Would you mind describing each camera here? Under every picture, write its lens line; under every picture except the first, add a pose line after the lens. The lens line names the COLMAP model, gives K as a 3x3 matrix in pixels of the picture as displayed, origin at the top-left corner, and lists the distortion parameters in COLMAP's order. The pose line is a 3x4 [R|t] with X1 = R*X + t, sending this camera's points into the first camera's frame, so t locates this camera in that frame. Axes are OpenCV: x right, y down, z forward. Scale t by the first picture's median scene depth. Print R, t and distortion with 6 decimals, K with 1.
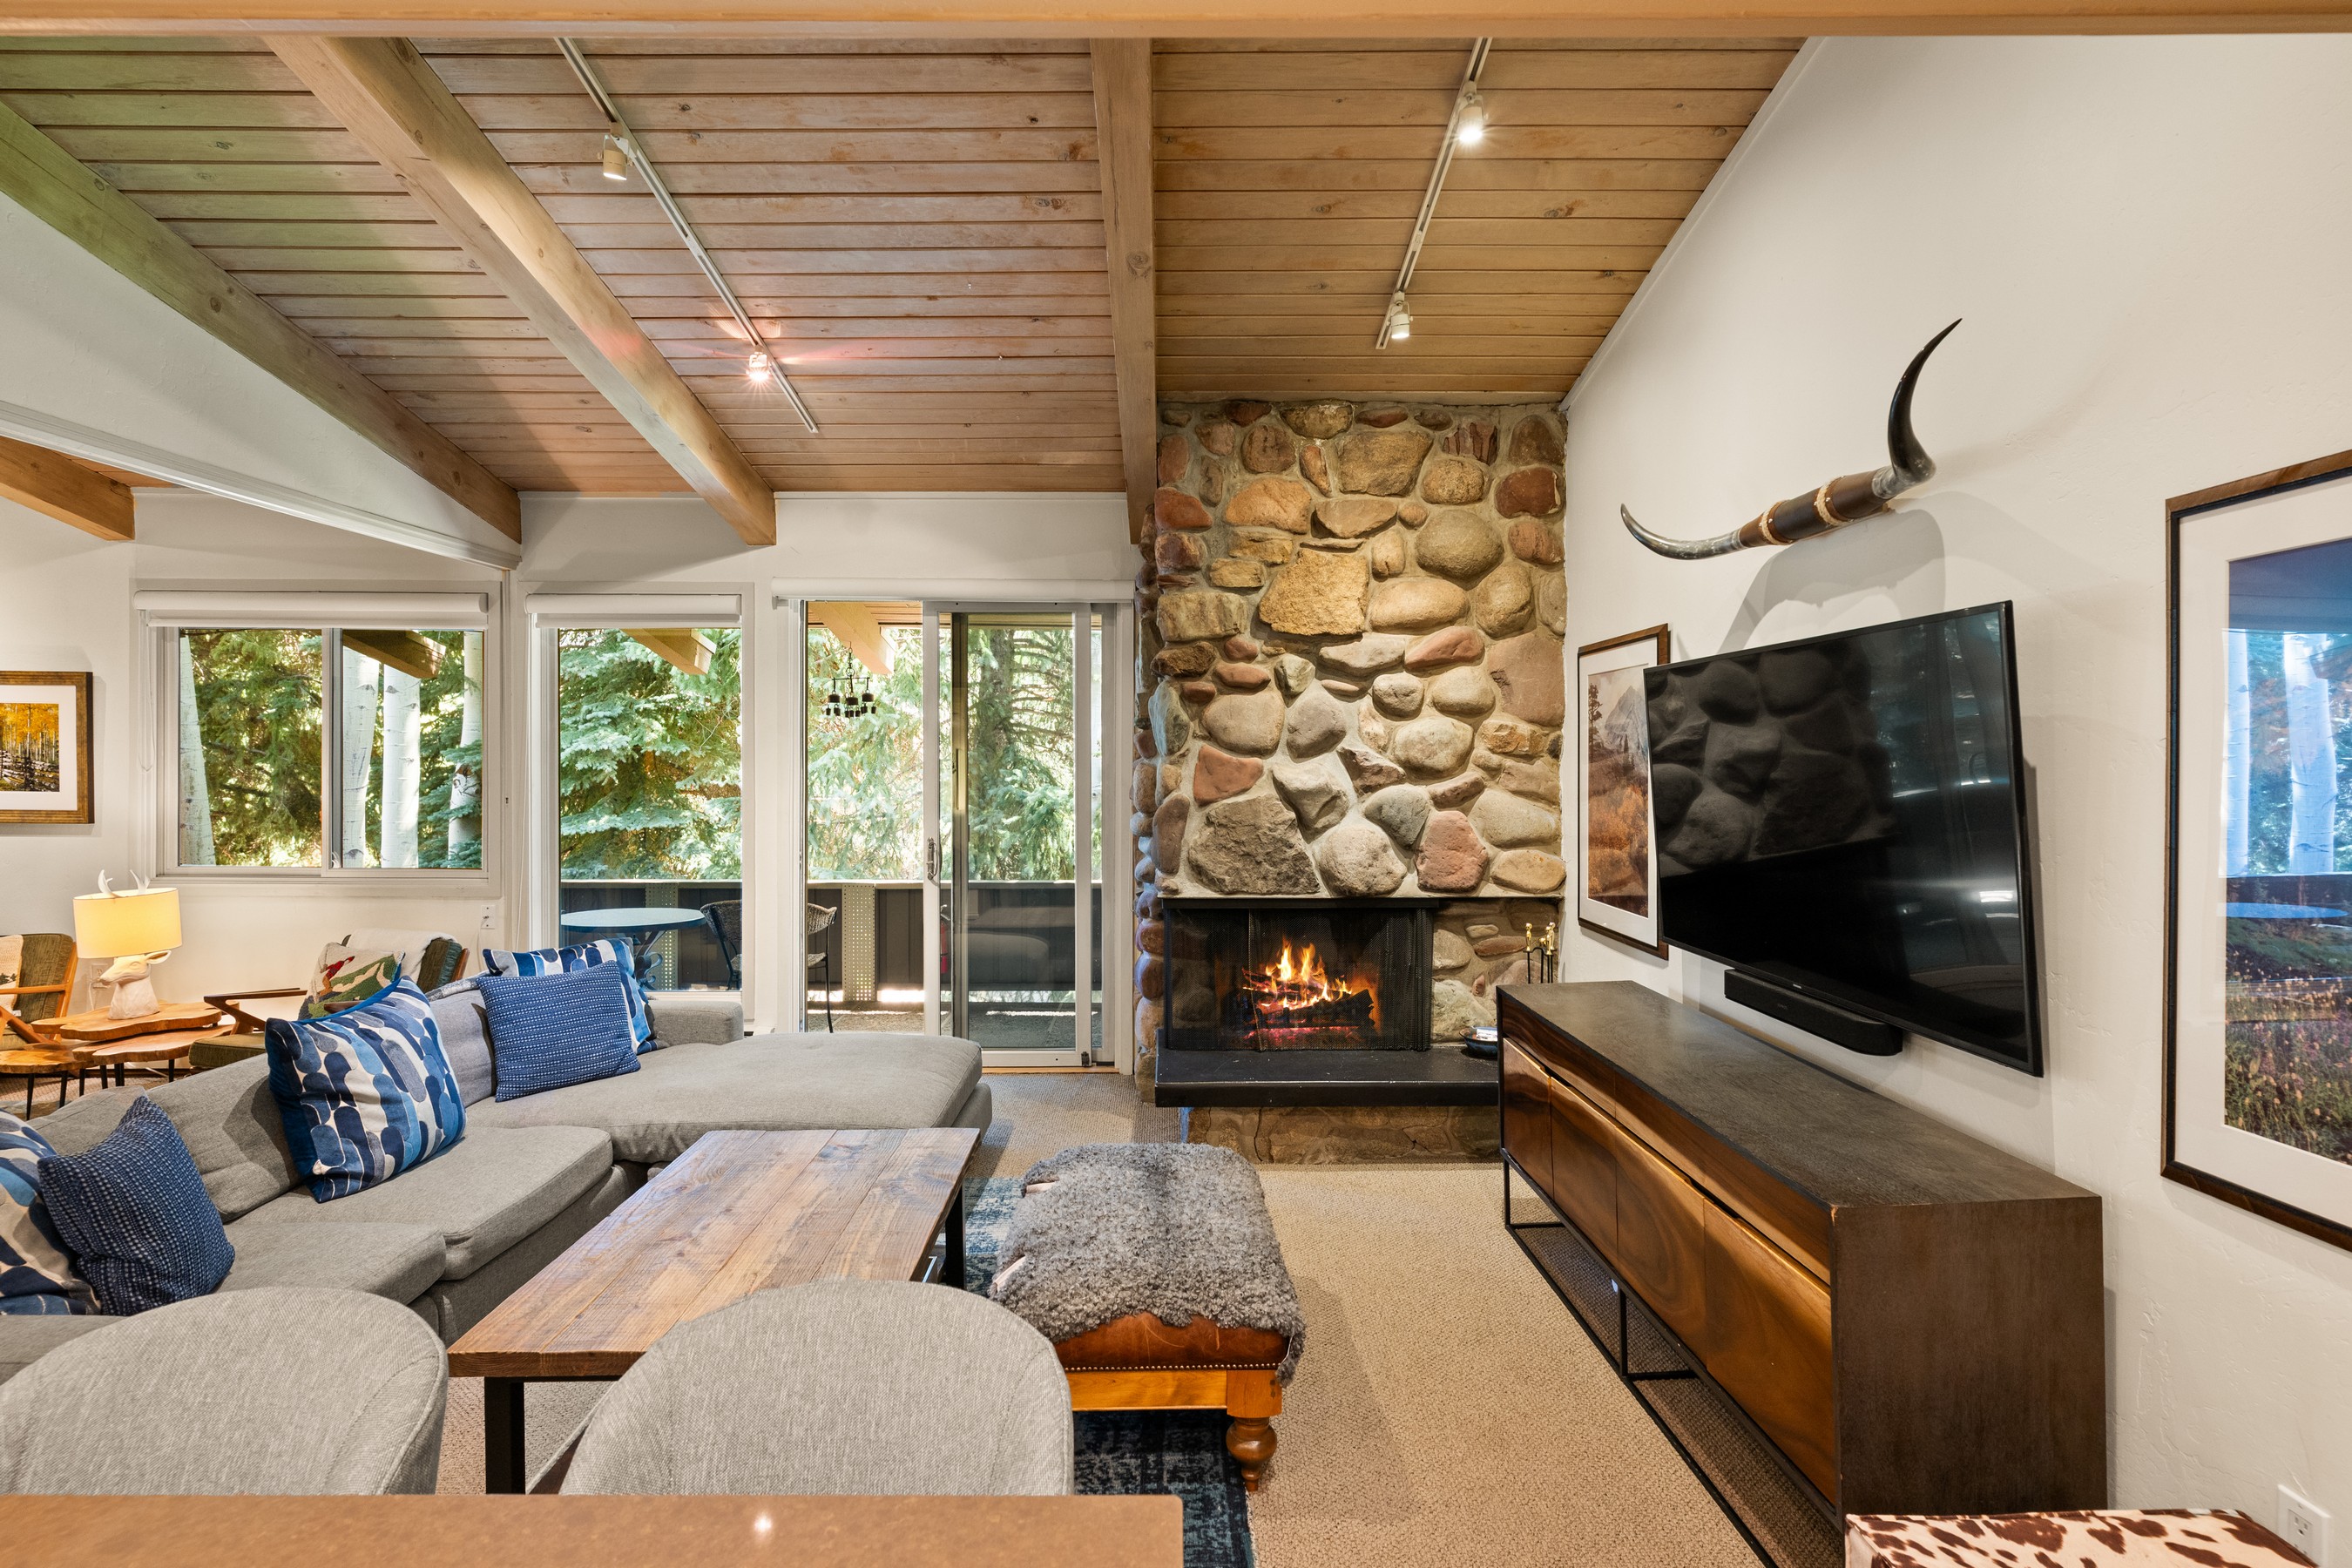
lens RADIAL K [[1123.9, 0, 1173.3], [0, 1123.9, 784.7], [0, 0, 1]] dist [-0.003719, 0.005378]
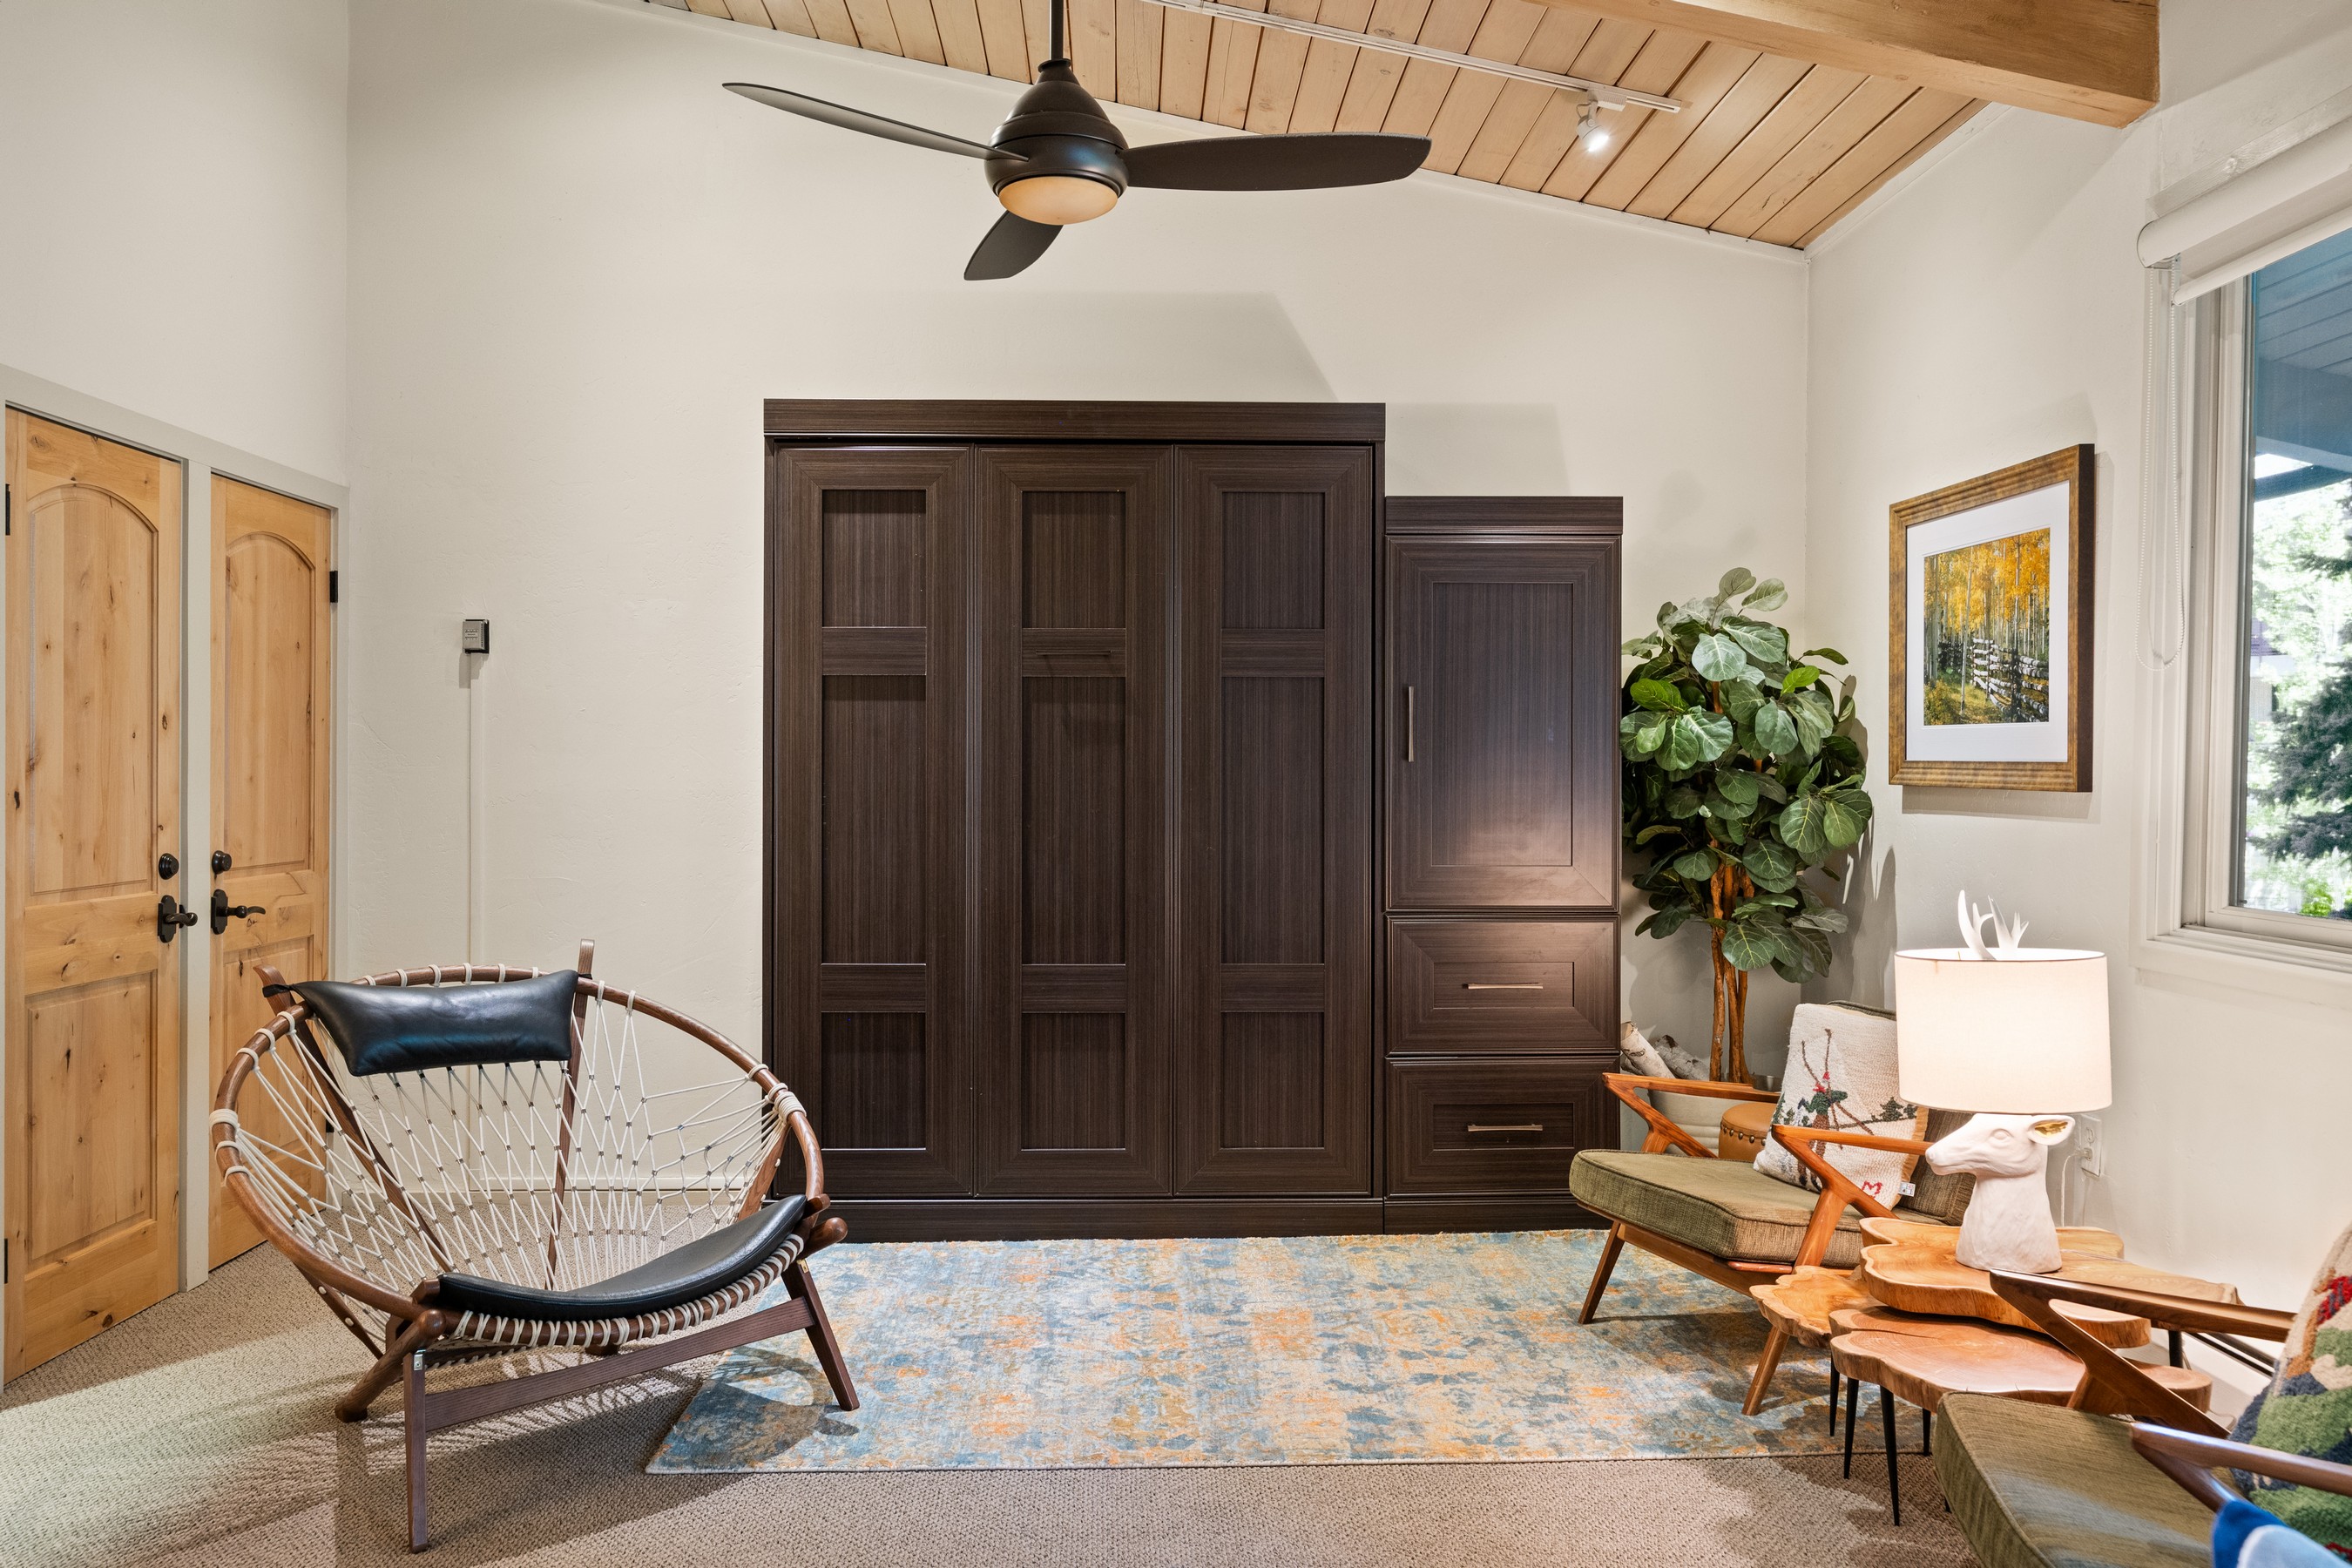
lens RADIAL K [[1782.4, 0, 1167.9], [0, 1782.4, 788.2], [0, 0, 1]] dist [-0.004836, -0.002786]
pose [[0.011625, 0.007309, -0.999906, -0.323496], [-0.024011, 0.999687, 0.007029, 0.043259], [0.999644, 0.023927, 0.011797, 0.751127]]
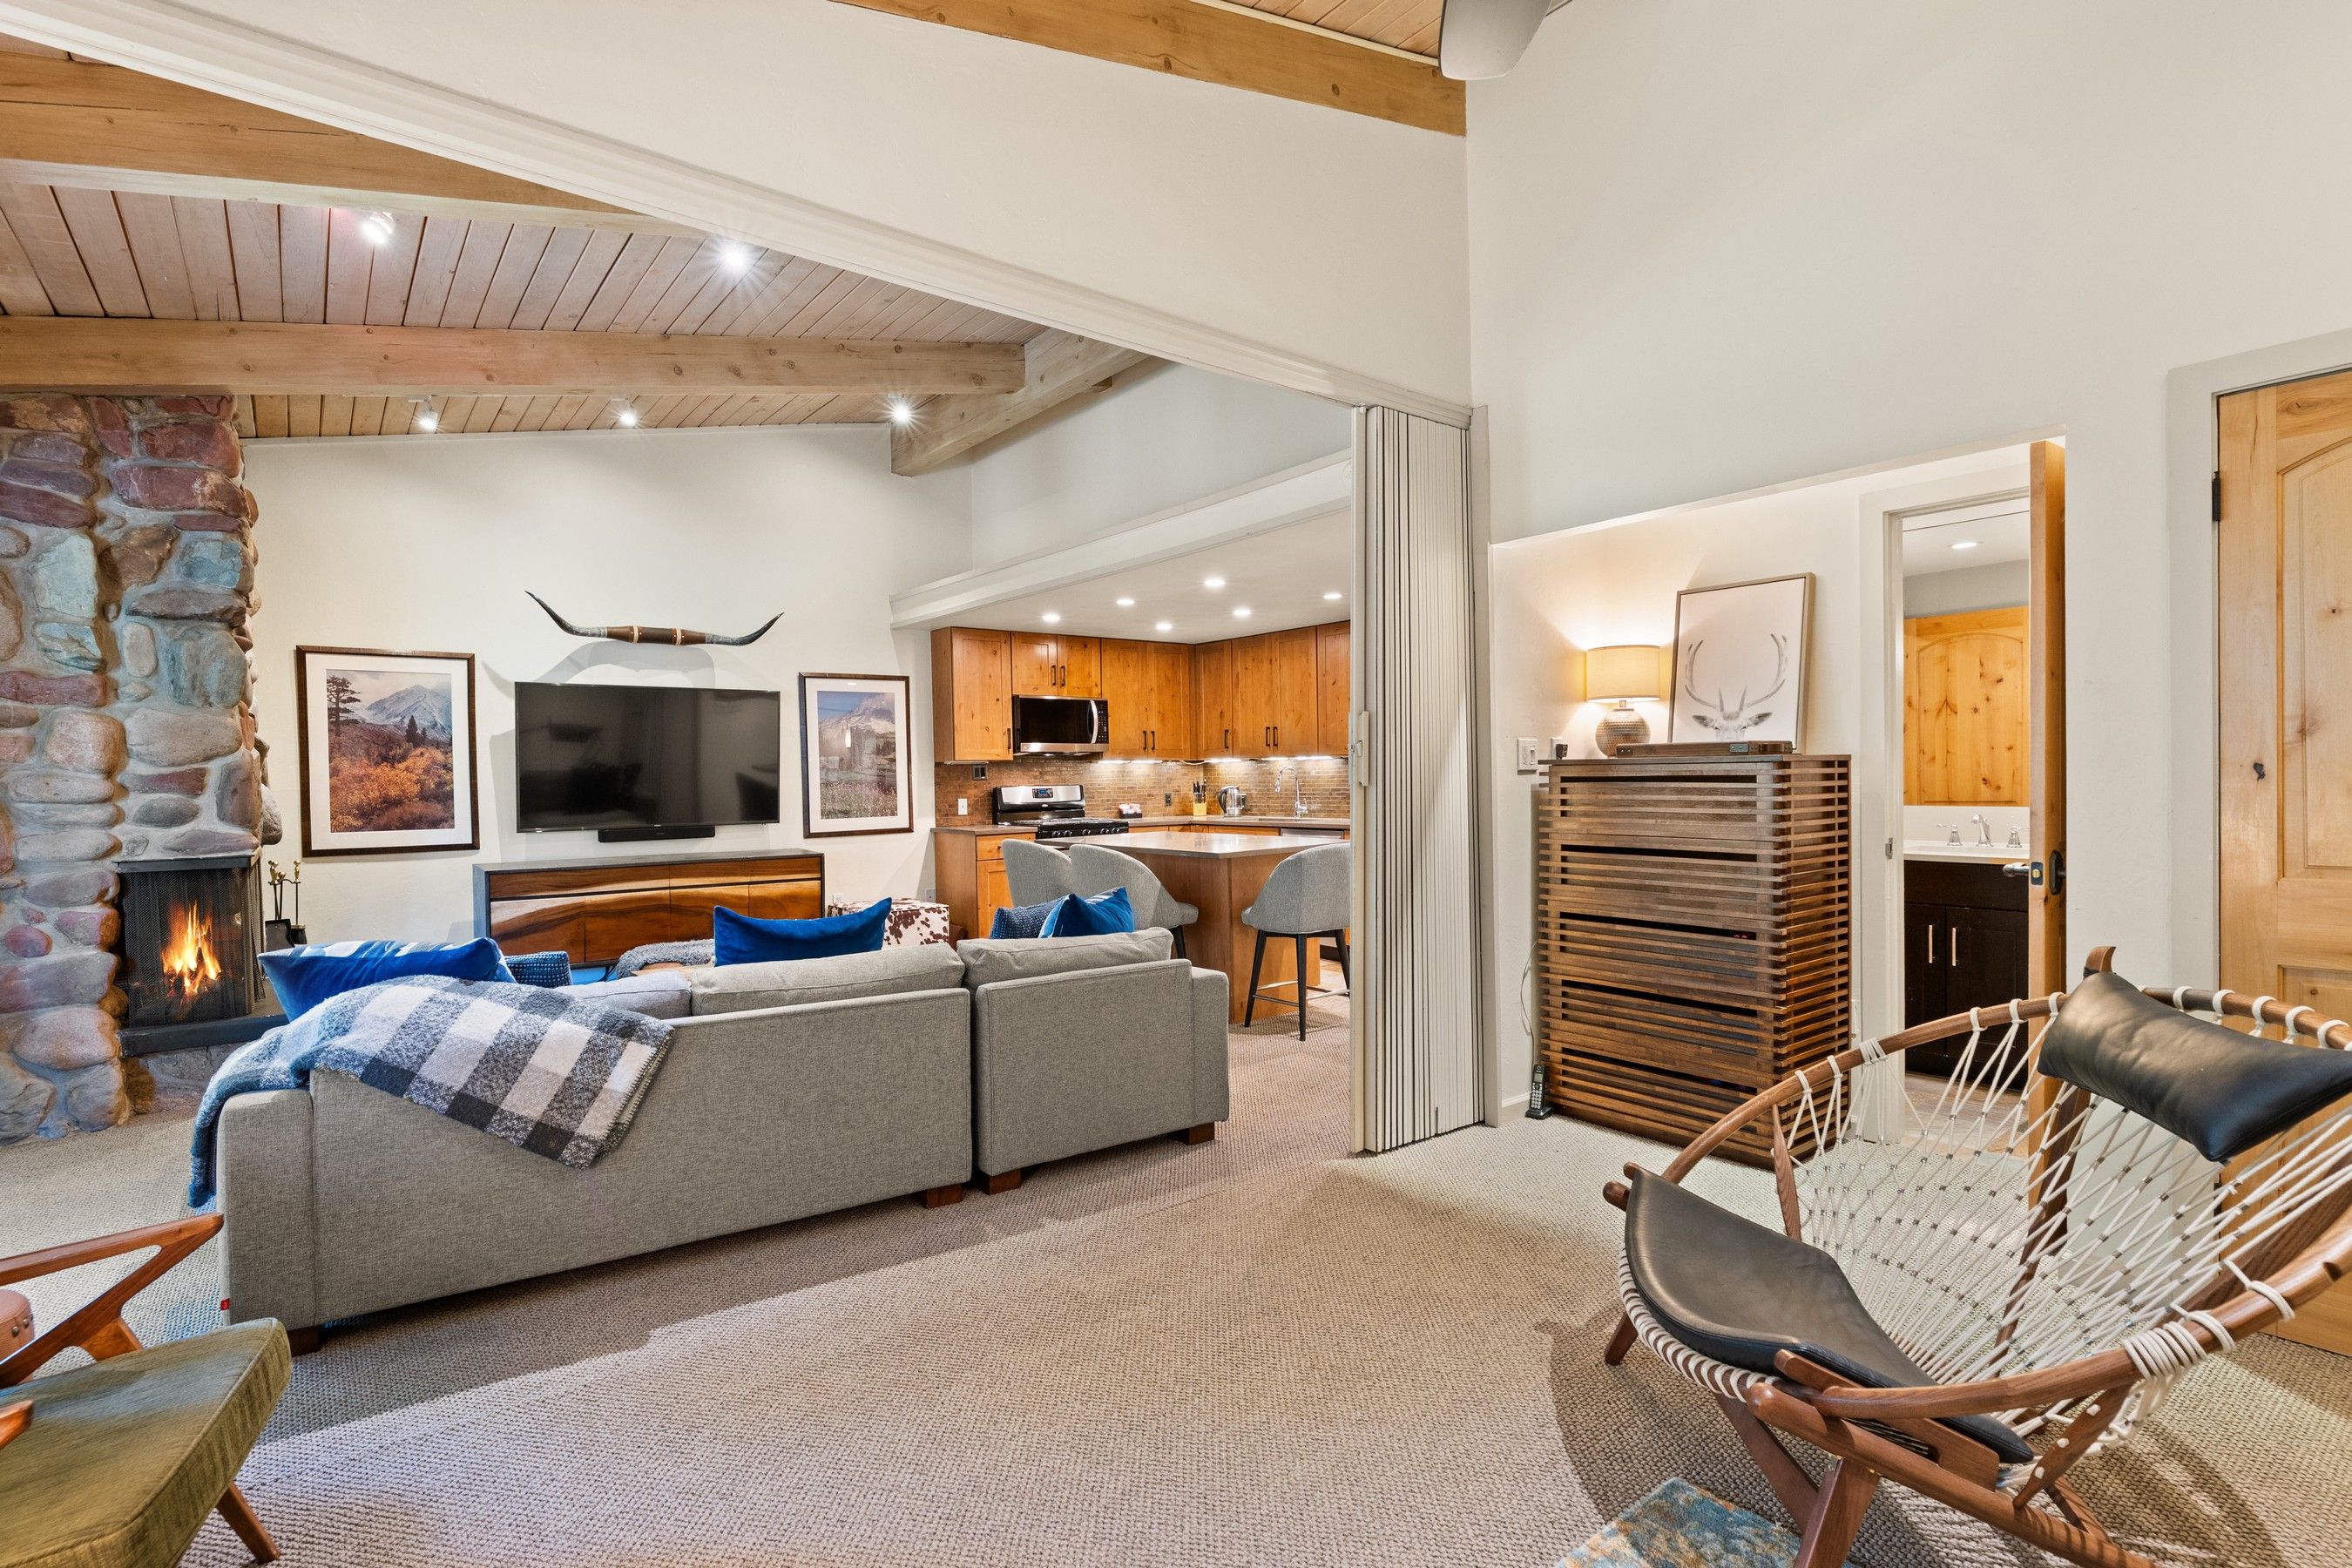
lens RADIAL K [[1121.2, 0, 1178.3], [0, 1121.2, 800.5], [0, 0, 1]] dist [-0.001408, 0.001645]
pose [[-0.610887, -0.006863, 0.791688, -1.255823], [0.033178, 0.998862, 0.034260, 0.046608], [-0.791022, 0.047196, -0.609964, 0.954703]]
